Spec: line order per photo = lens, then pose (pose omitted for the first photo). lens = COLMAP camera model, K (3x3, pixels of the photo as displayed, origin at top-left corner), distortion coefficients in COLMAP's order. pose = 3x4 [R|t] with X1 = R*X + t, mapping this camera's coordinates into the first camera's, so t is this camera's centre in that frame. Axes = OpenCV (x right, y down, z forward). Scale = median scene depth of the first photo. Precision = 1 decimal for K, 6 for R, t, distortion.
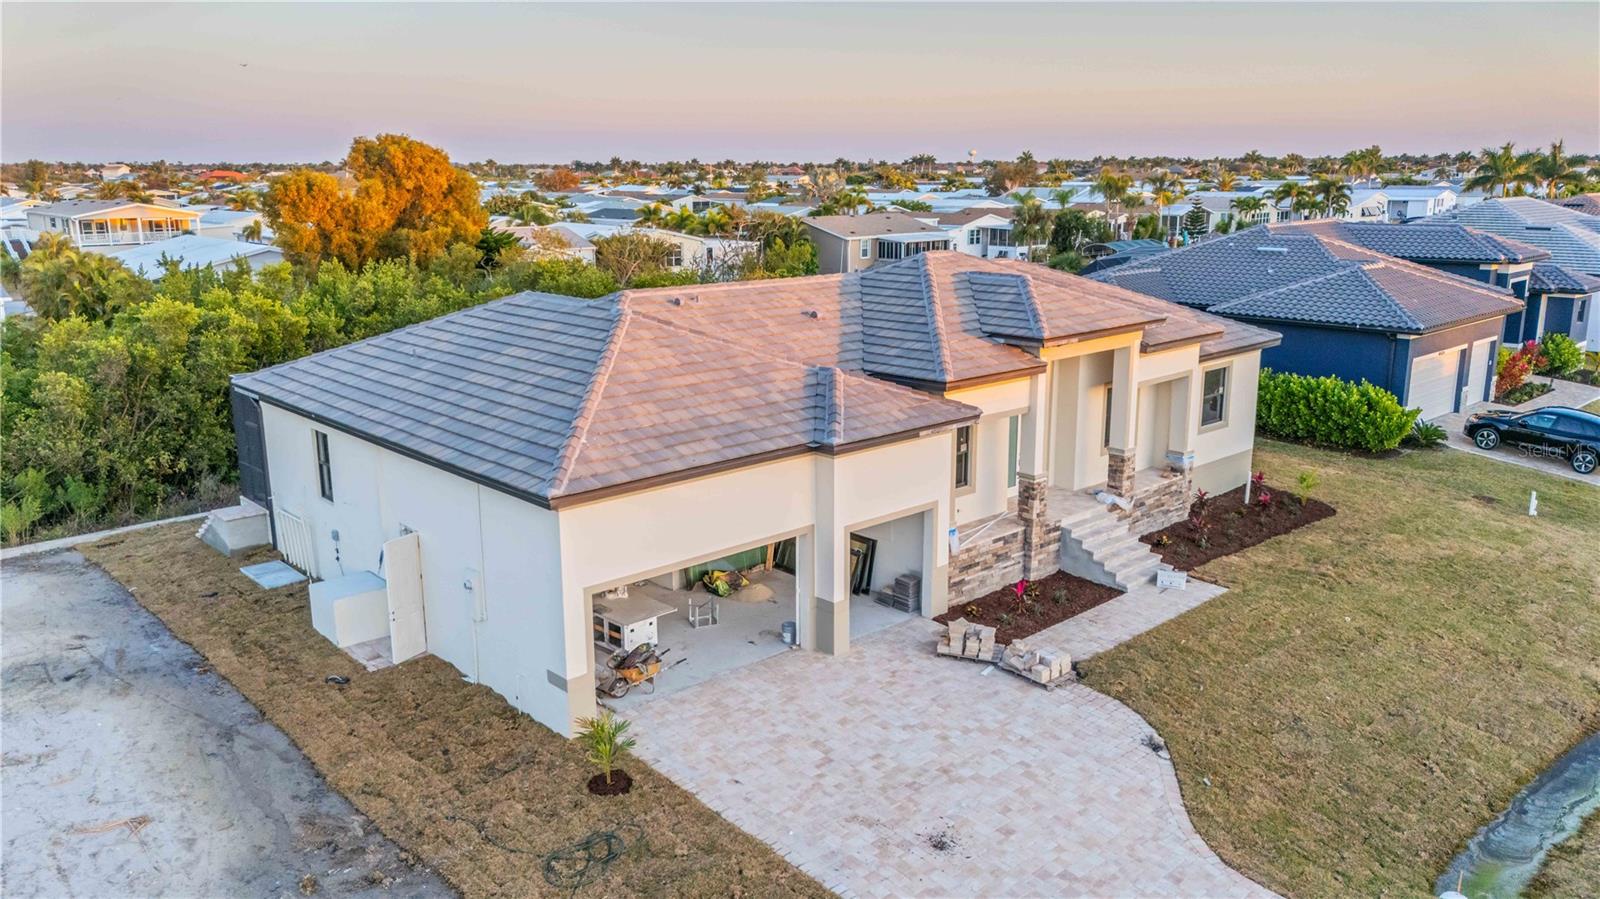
lens RADIAL K [[1197.5, 0, 800.0], [0, 1197.5, 449.5], [0, 0, 1]] dist [0.038645, -0.002063]
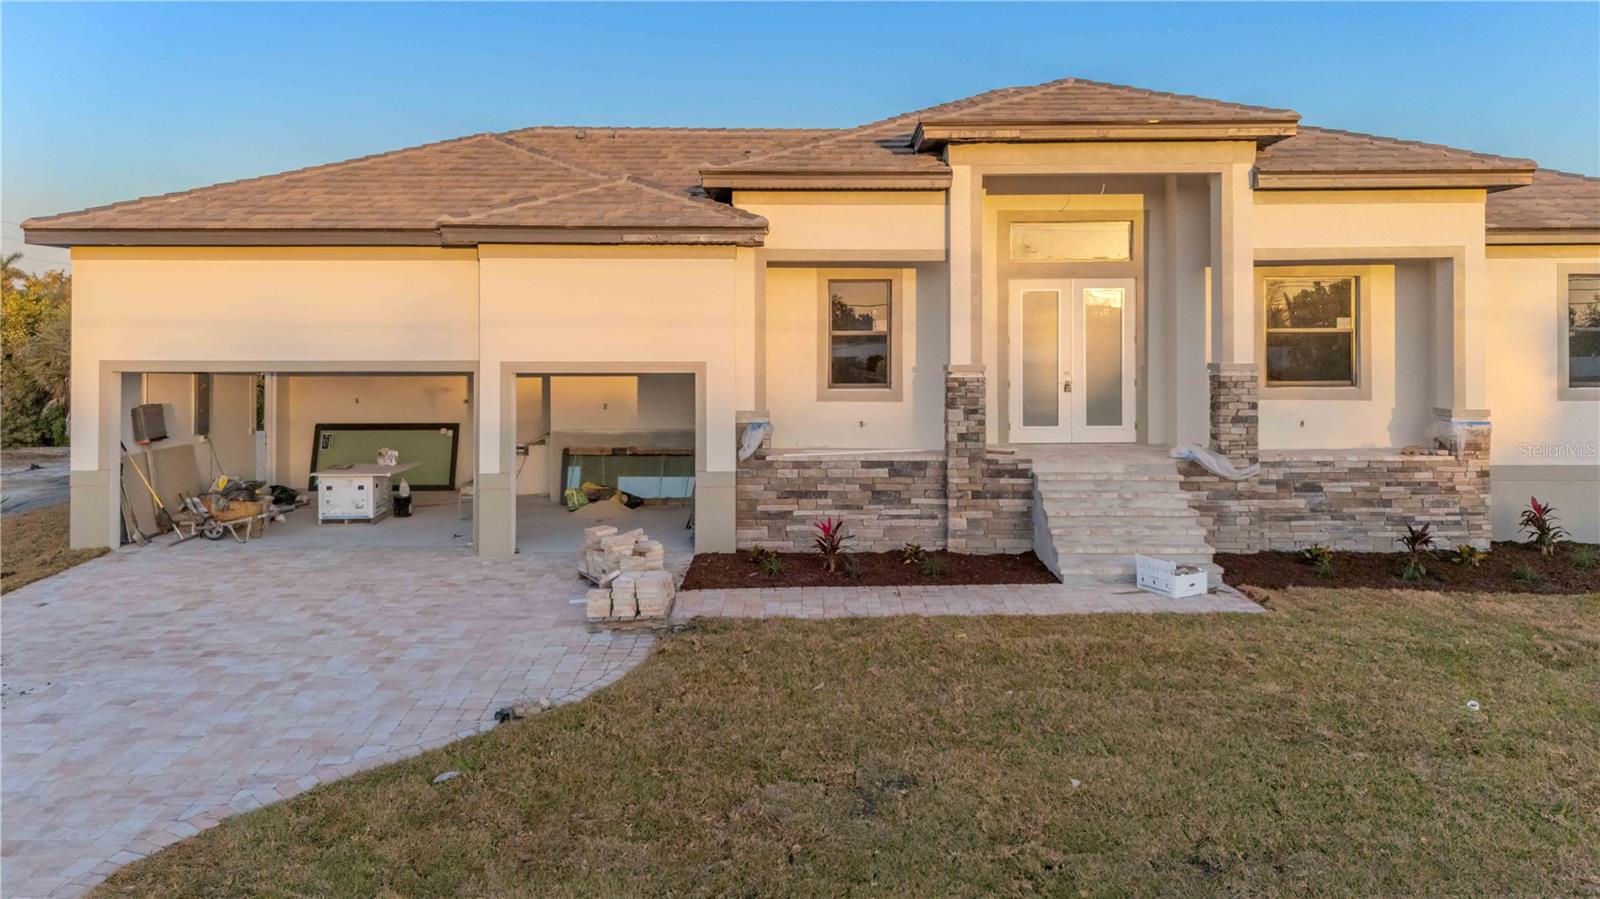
lens RADIAL K [[1233.5, 0, 802.7], [0, 1233.5, 337.8], [0, 0, 1]] dist [0.037022, -0.029695]
pose [[0.734621, 0.005791, -0.678453, 0.562307], [-0.158172, 0.973873, -0.162954, 0.121015], [0.659783, 0.227021, 0.716344, 0.518143]]
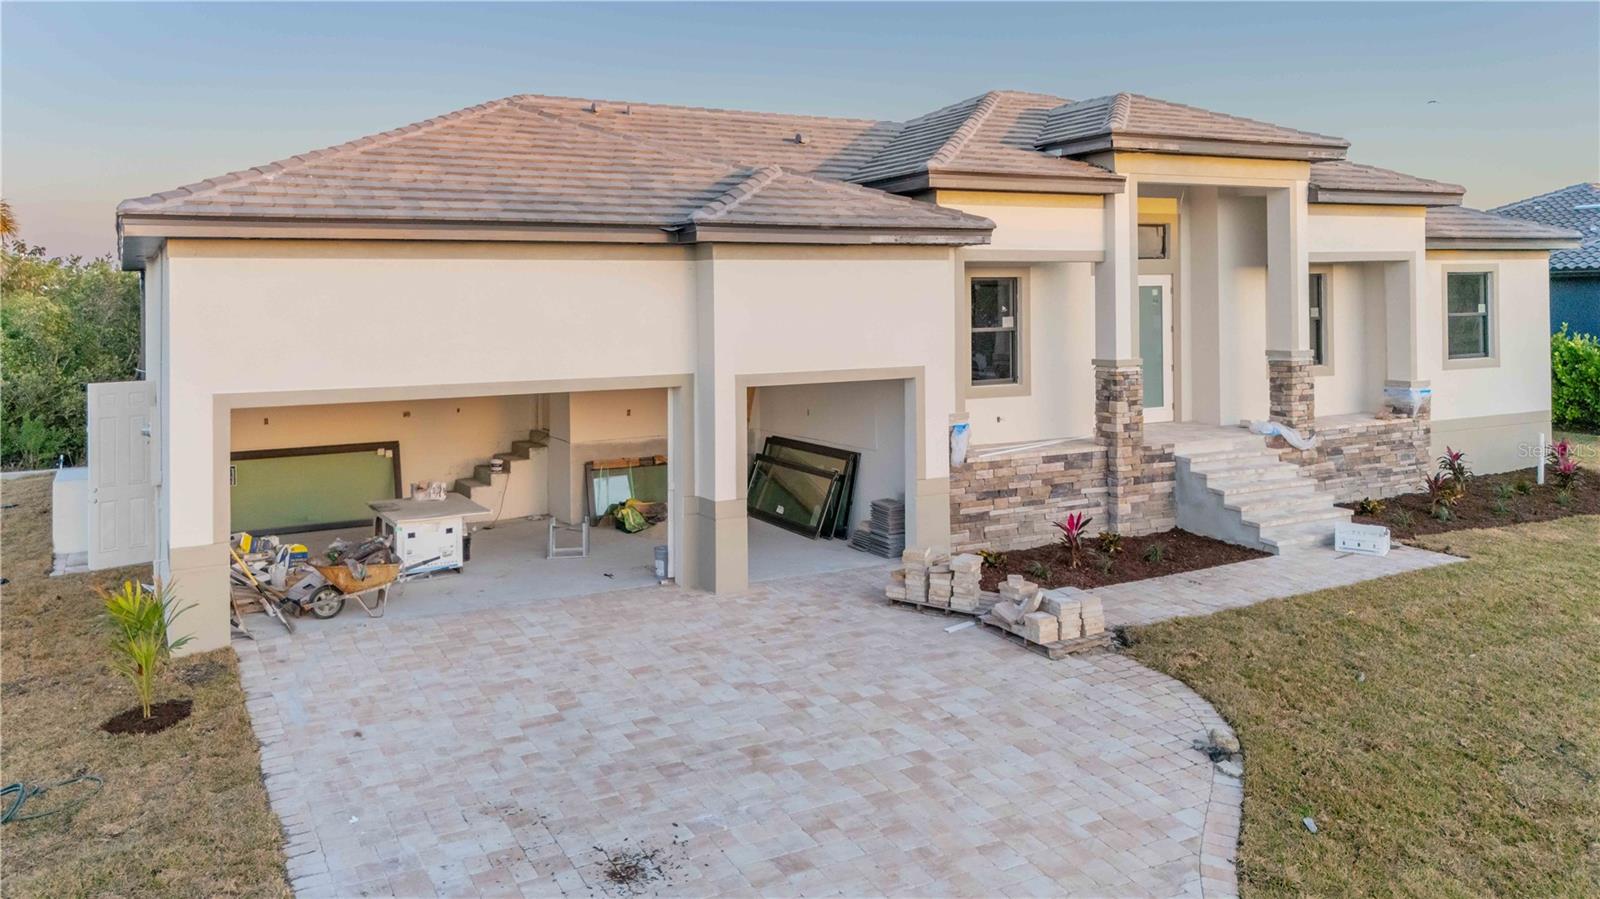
lens RADIAL K [[1245.1, 0, 798.3], [0, 1245.1, 289.4], [0, 0, 1]] dist [0.013669, 0.010271]
pose [[0.971205, -0.005876, -0.238171, 0.191850], [-0.048801, 0.973592, -0.223017, 0.141227], [0.233192, 0.228218, 0.945271, 0.338619]]
